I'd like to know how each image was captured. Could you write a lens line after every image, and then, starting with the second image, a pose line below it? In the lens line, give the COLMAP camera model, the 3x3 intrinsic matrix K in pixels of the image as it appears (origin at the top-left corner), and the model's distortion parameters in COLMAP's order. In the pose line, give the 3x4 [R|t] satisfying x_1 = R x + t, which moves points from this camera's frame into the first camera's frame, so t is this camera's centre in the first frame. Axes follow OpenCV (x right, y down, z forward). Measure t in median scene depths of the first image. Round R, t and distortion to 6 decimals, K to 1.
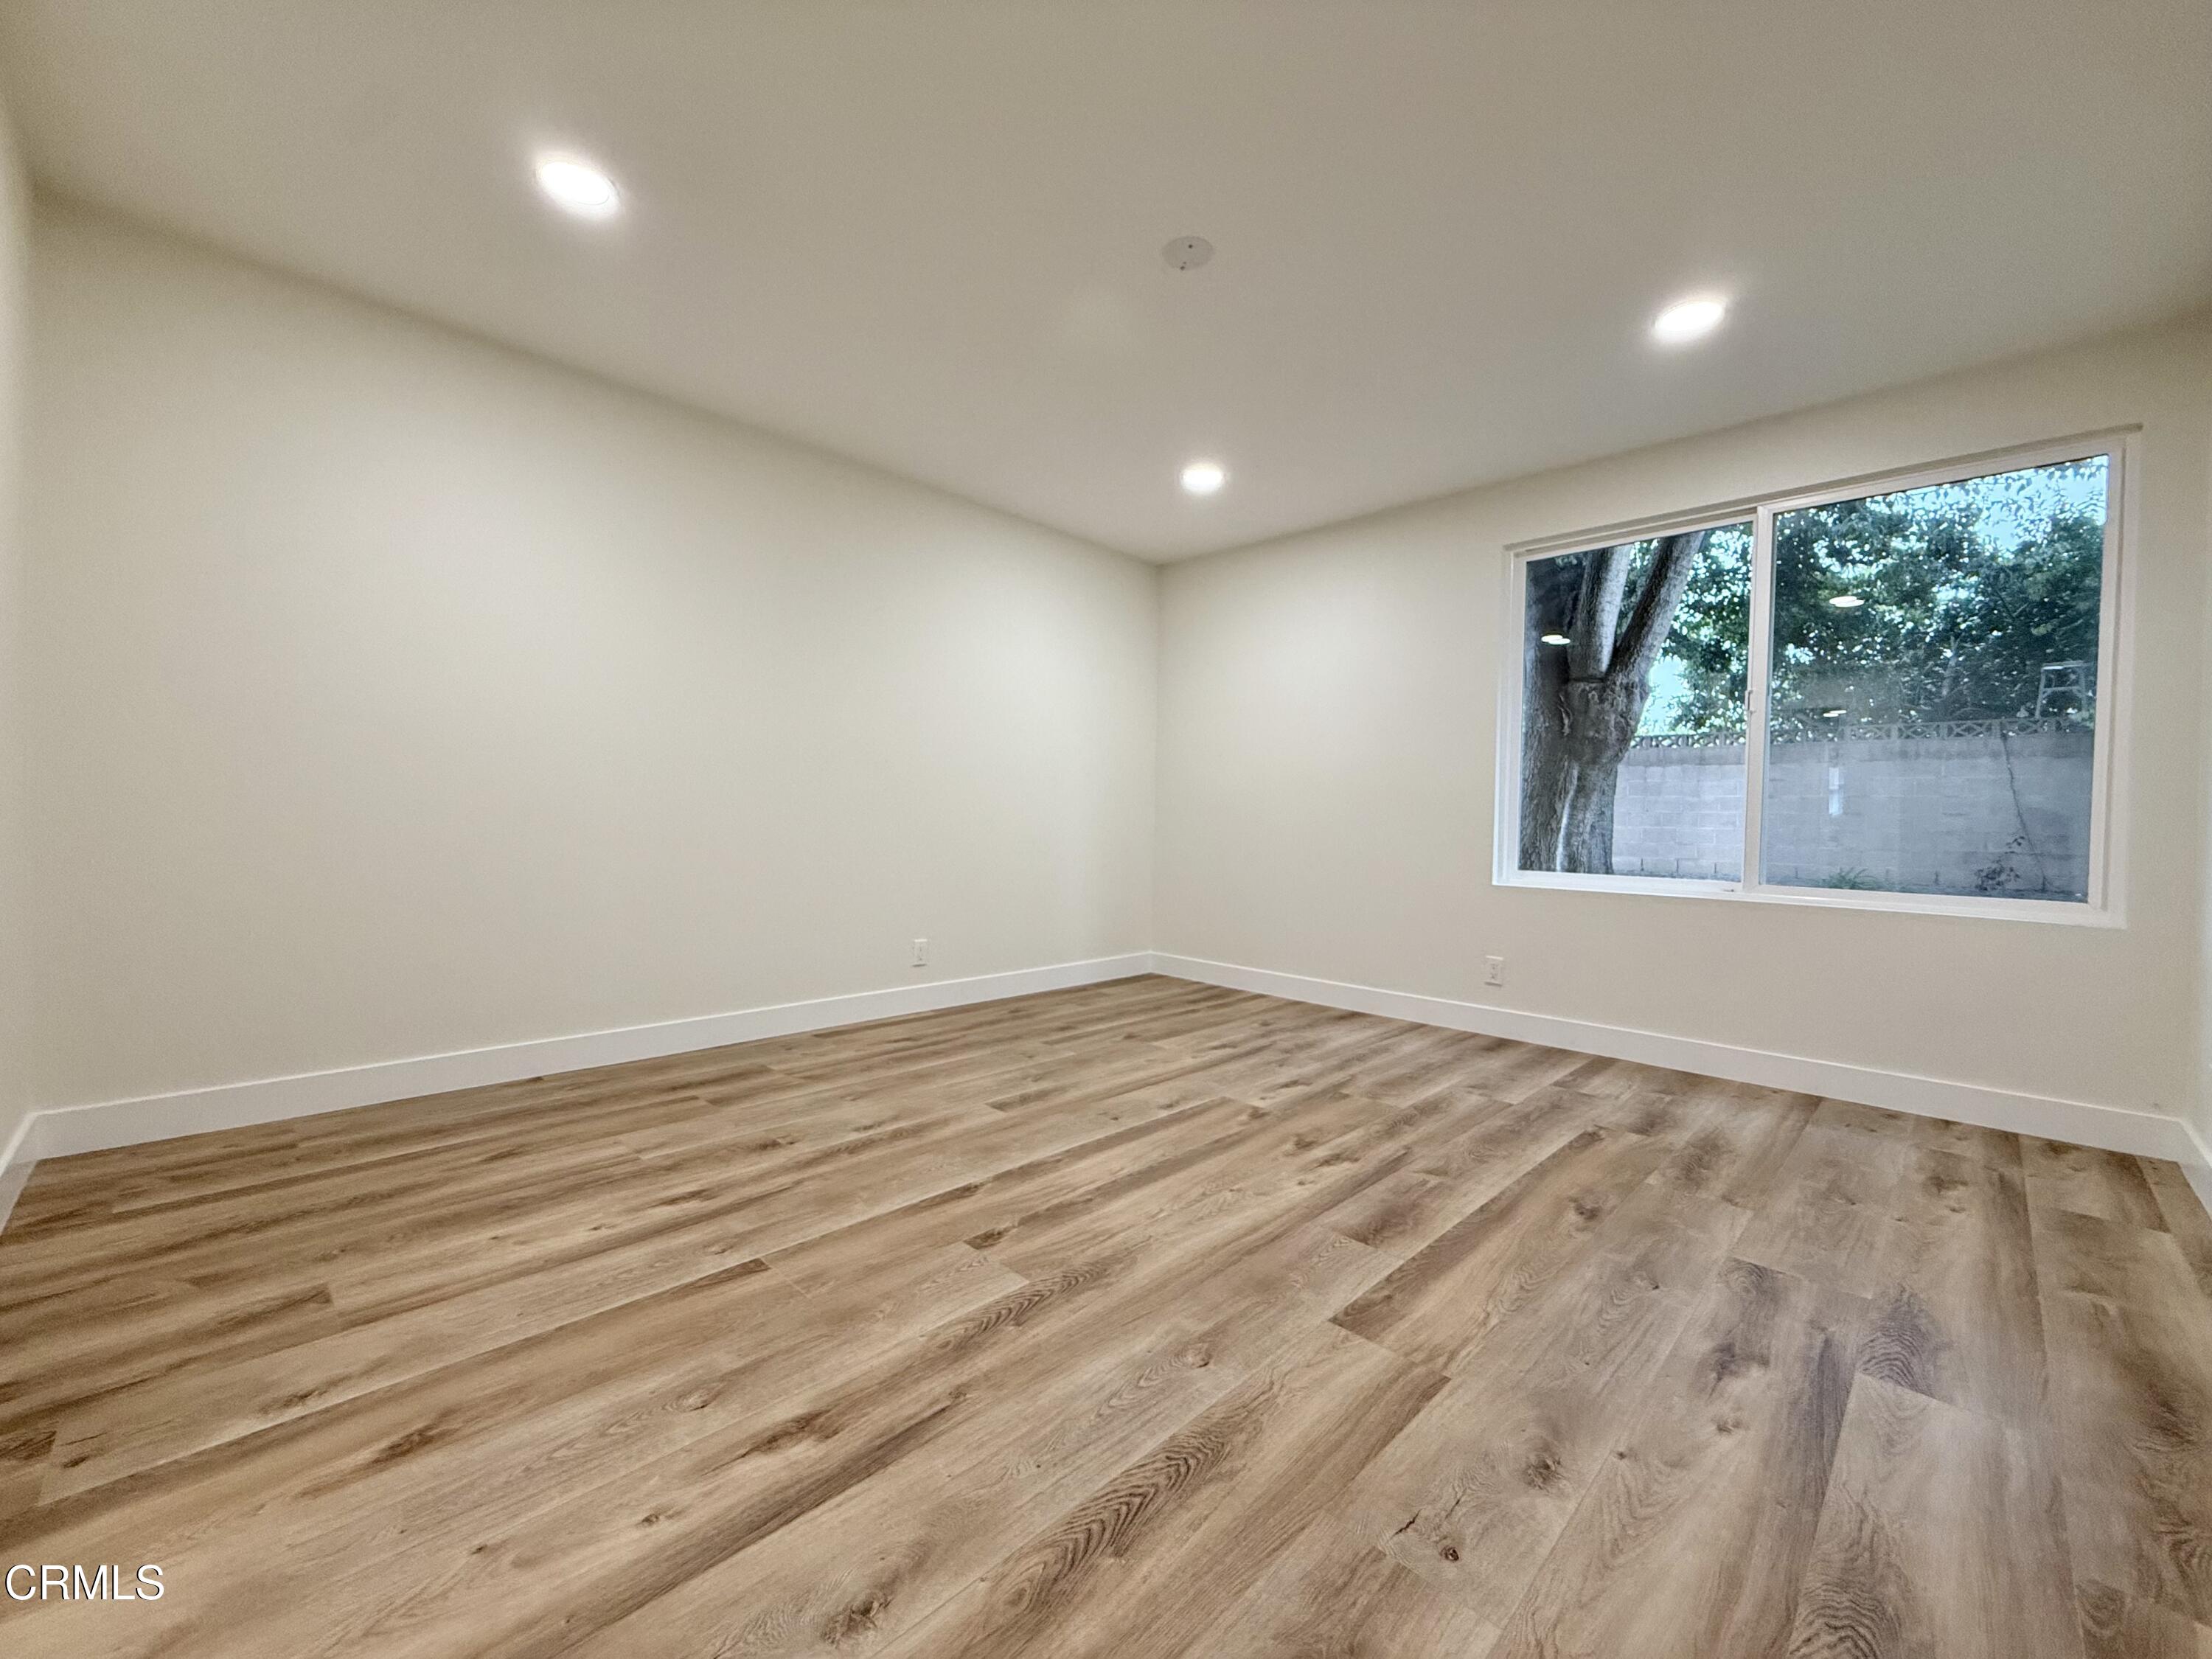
lens RADIAL K [[875.1, 0, 1106.0], [0, 875.1, 829.5], [0, 0, 1]] dist [-0.000215, -0.000136]
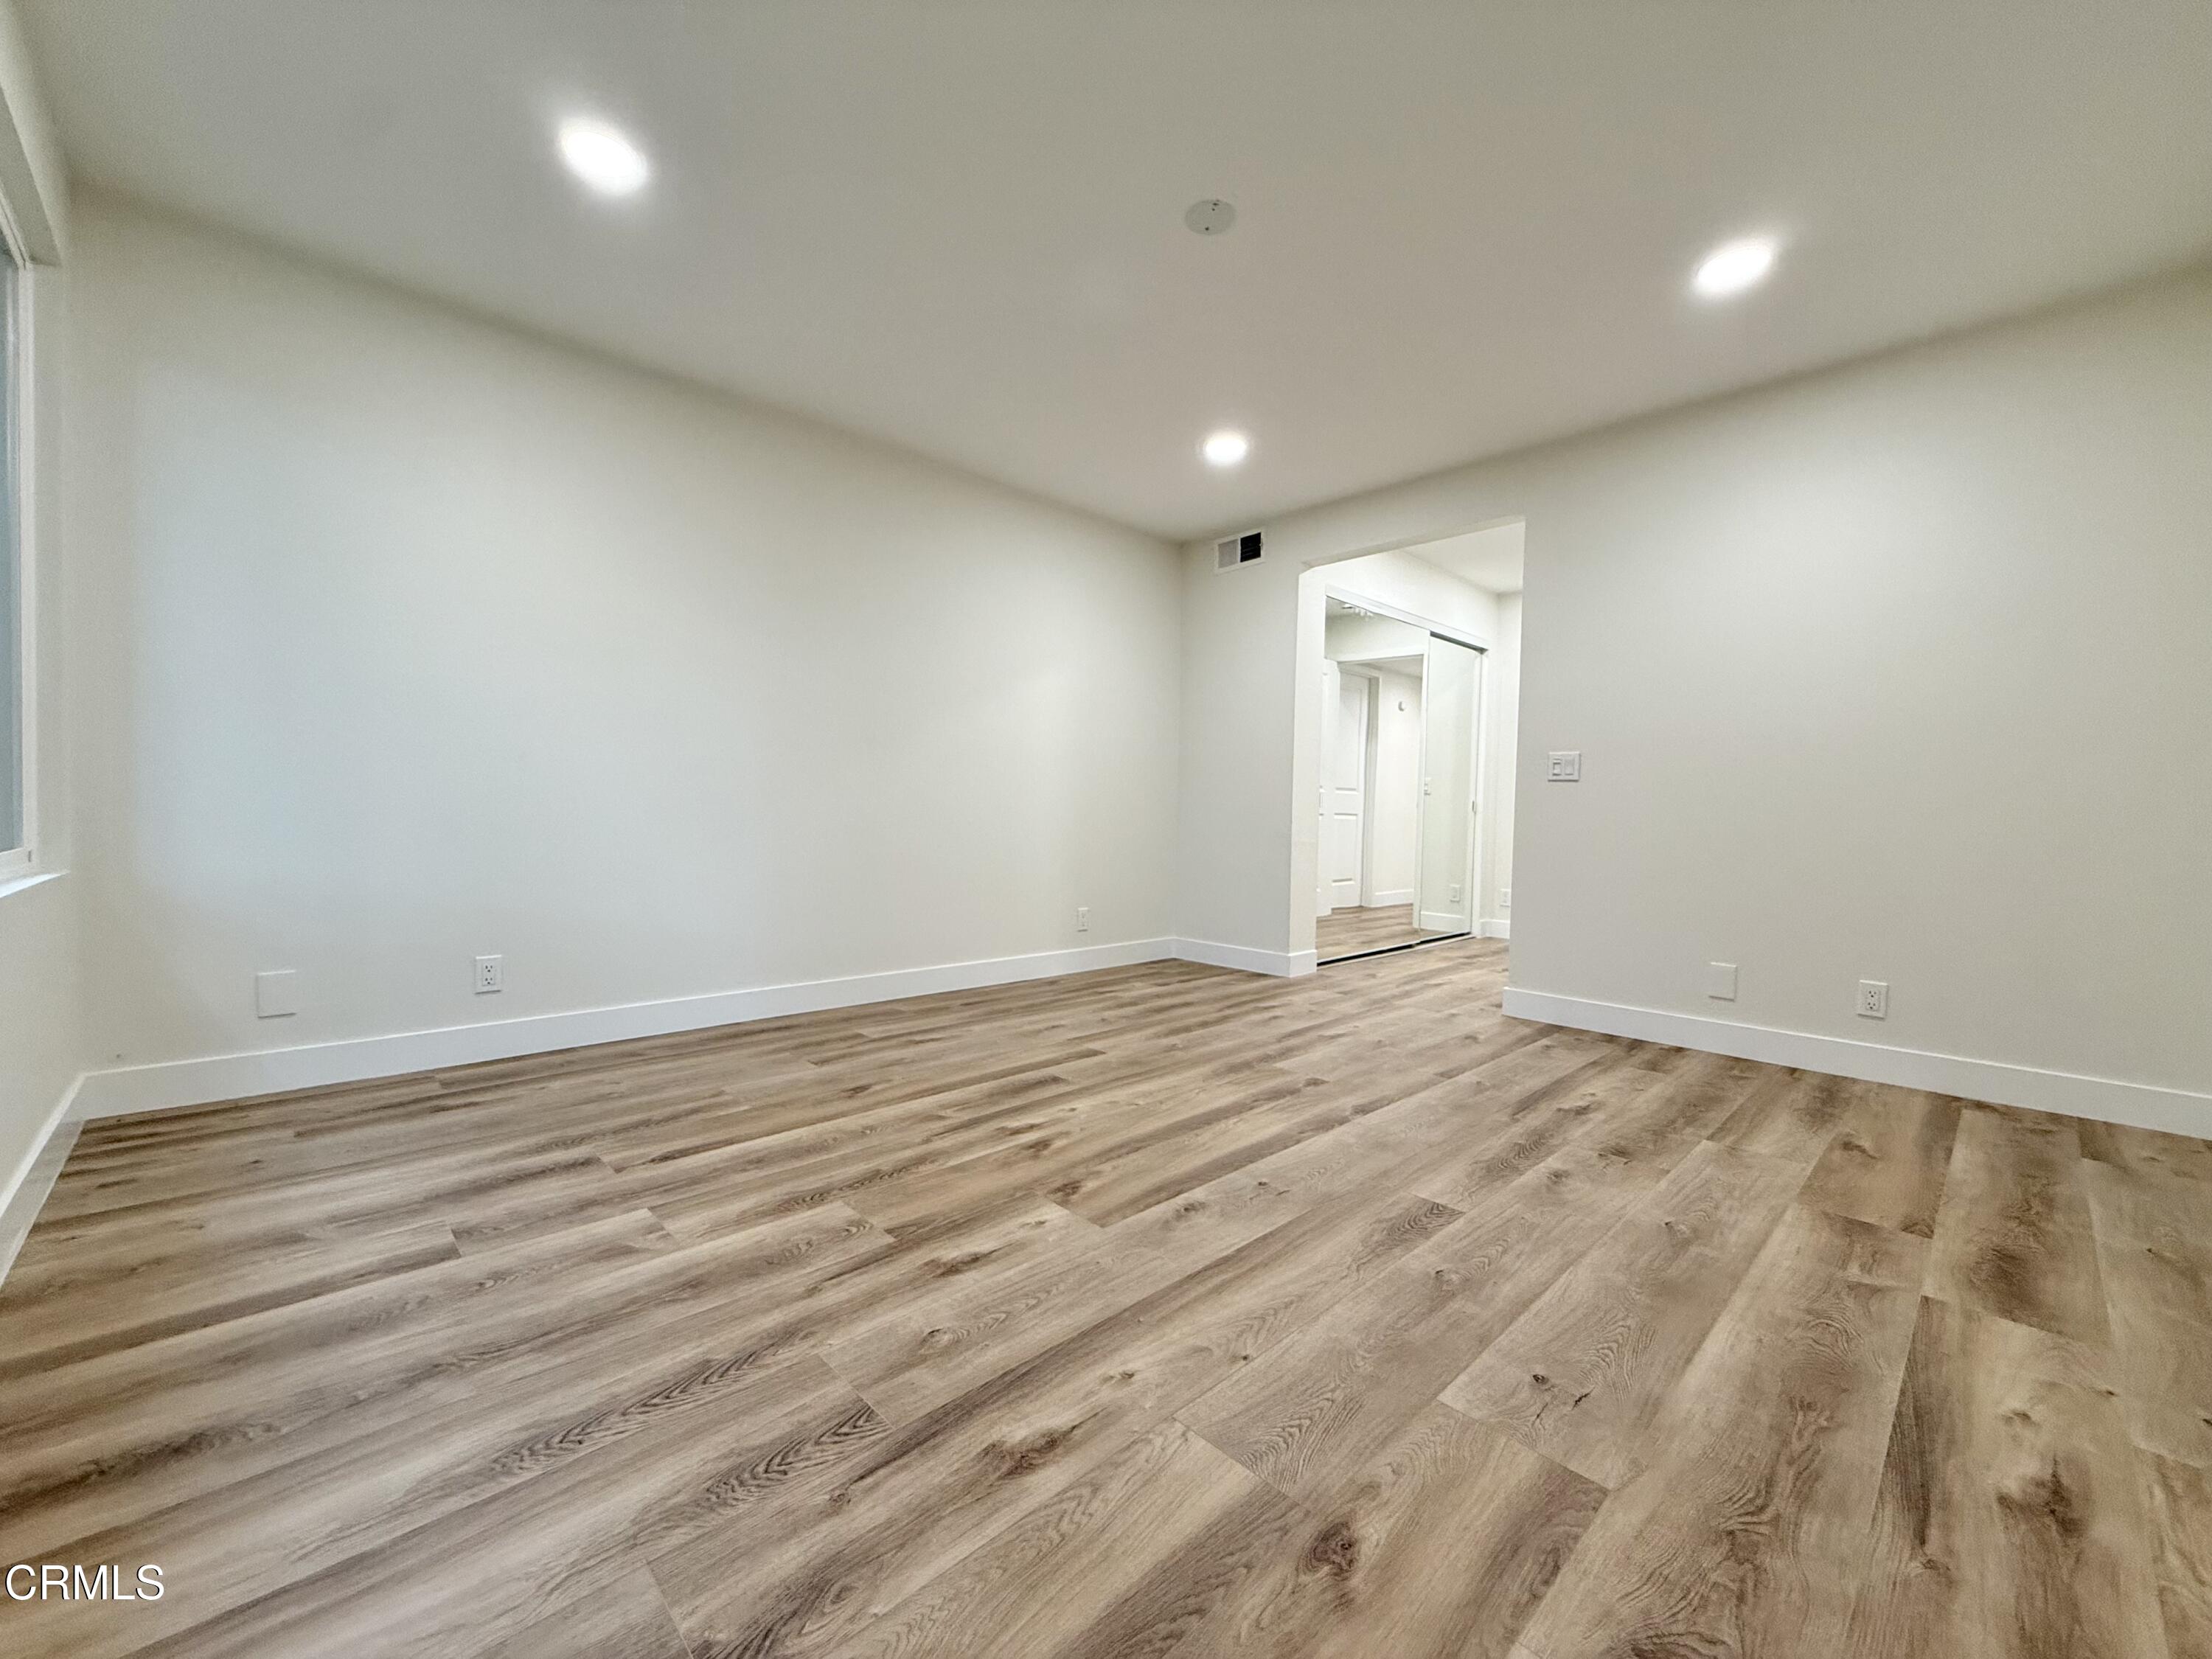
lens RADIAL K [[894.0, 0, 1106.0], [0, 894.0, 829.5], [0, 0, 1]] dist [0.016195, -0.000303]
pose [[-0.999020, -0.038898, 0.021134, 0.152641], [-0.038209, 0.998754, 0.032090, 0.005867], [-0.022356, 0.031251, -0.999261, 1.914017]]
